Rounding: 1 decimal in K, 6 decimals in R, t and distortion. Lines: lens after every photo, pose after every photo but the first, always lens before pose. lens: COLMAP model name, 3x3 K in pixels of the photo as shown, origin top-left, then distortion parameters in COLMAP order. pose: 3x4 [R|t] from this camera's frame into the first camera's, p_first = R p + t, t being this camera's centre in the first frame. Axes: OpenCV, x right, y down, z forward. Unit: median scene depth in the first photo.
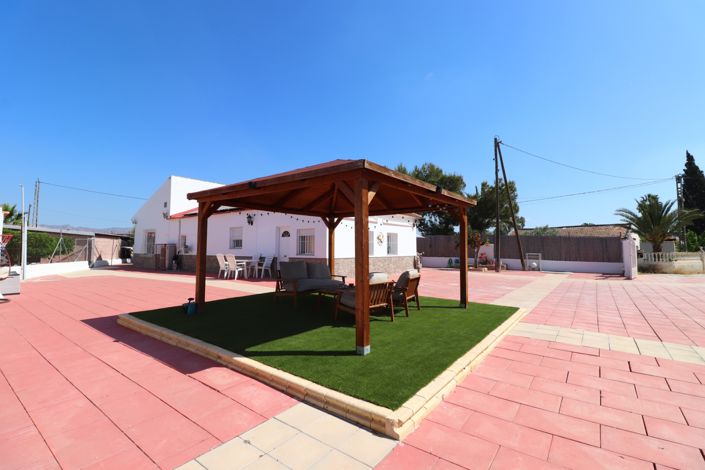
lens RADIAL K [[325.6, 0, 352.5], [0, 325.6, 235.0], [0, 0, 1]] dist [0.002548, -0.014108]
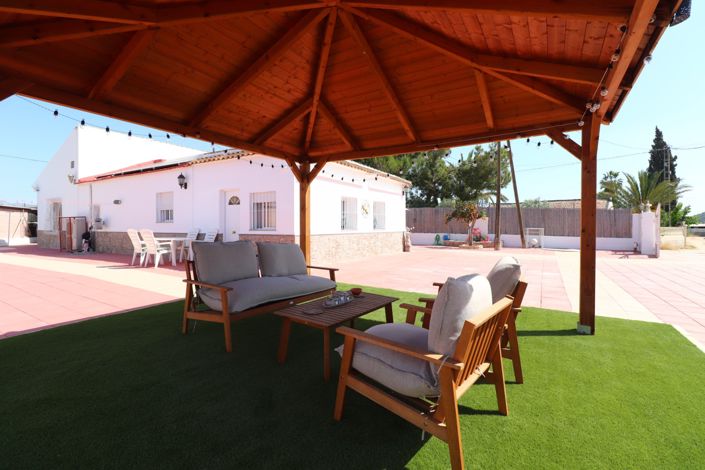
lens RADIAL K [[325.6, 0, 352.5], [0, 325.6, 235.0], [0, 0, 1]] dist [0.002548, -0.014108]
pose [[0.994107, -0.005672, 0.108253, -0.026293], [-0.001970, 0.997520, 0.070356, 0.019266], [-0.108384, -0.070155, 0.991631, 0.252793]]
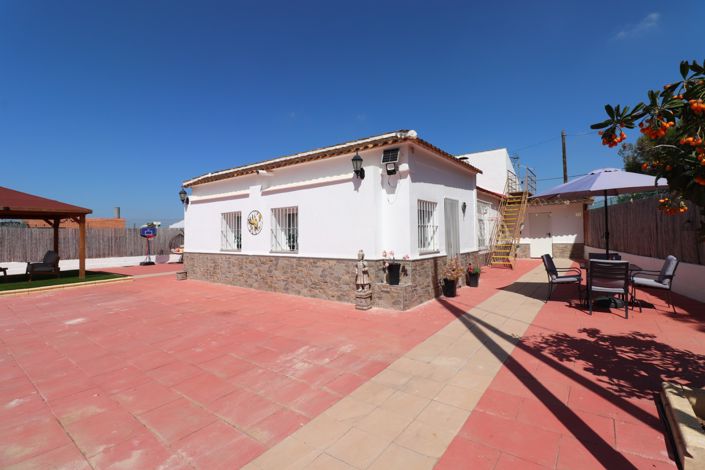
lens RADIAL K [[325.6, 0, 352.5], [0, 325.6, 235.0], [0, 0, 1]] dist [0.002548, -0.014108]
pose [[0.007176, -0.009580, -0.999928, 0.644144], [0.055100, 0.998439, -0.009171, 0.047000], [0.998455, -0.055030, 0.007692, 1.160656]]
